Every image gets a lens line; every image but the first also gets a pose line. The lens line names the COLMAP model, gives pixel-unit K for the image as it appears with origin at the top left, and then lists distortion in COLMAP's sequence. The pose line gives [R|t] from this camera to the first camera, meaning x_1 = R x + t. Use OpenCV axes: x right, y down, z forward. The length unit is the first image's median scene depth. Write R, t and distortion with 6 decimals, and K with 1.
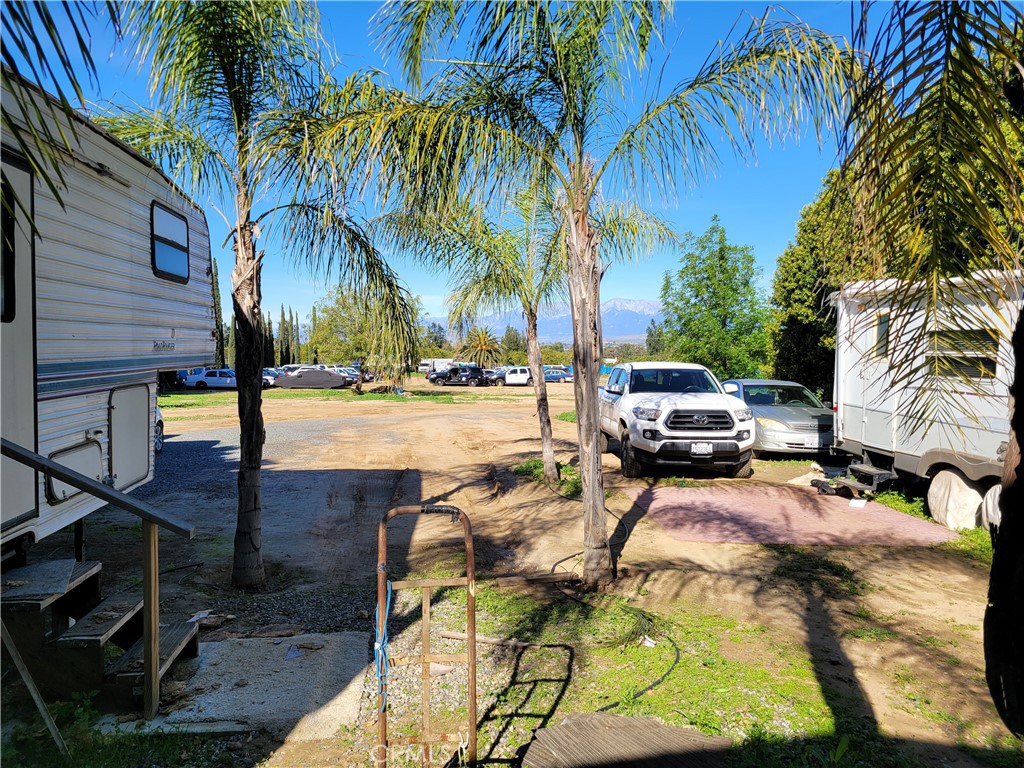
lens RADIAL K [[789.7, 0, 497.8], [0, 789.7, 383.9], [0, 0, 1]] dist [0.063669, -0.044753]
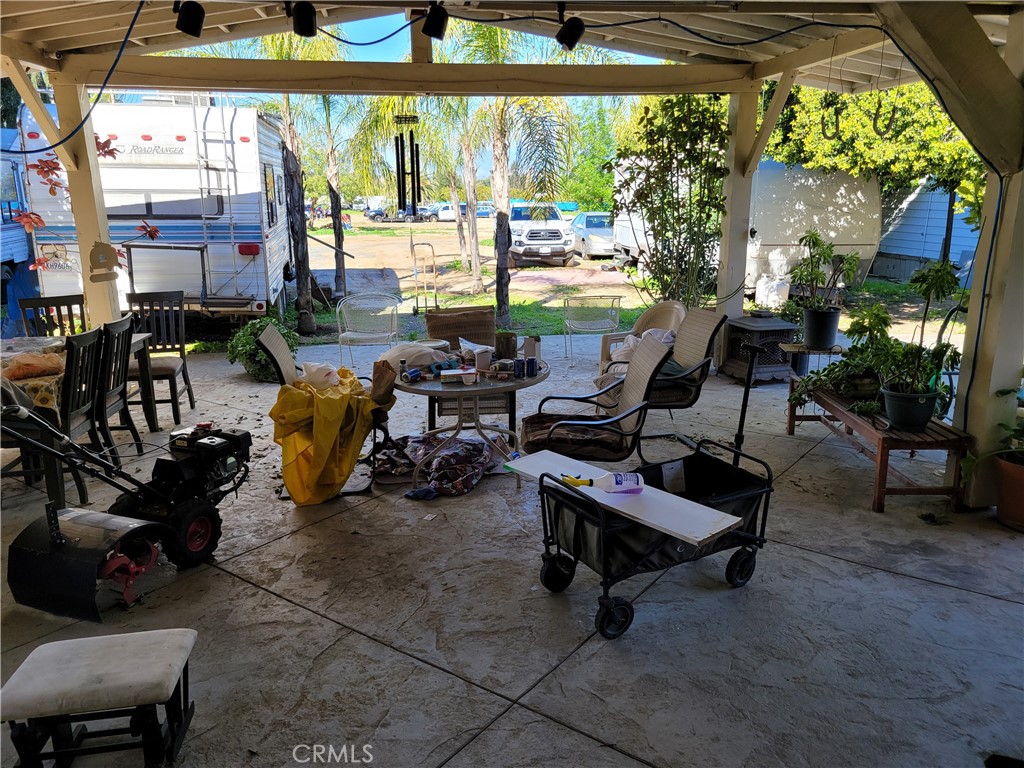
lens RADIAL K [[789.7, 0, 497.8], [0, 789.7, 383.9], [0, 0, 1]] dist [0.063669, -0.044753]
pose [[0.996428, -0.033111, 0.077684, -0.009295], [0.016745, 0.979129, 0.202551, 0.009348], [-0.082770, -0.200527, 0.976186, -0.822459]]
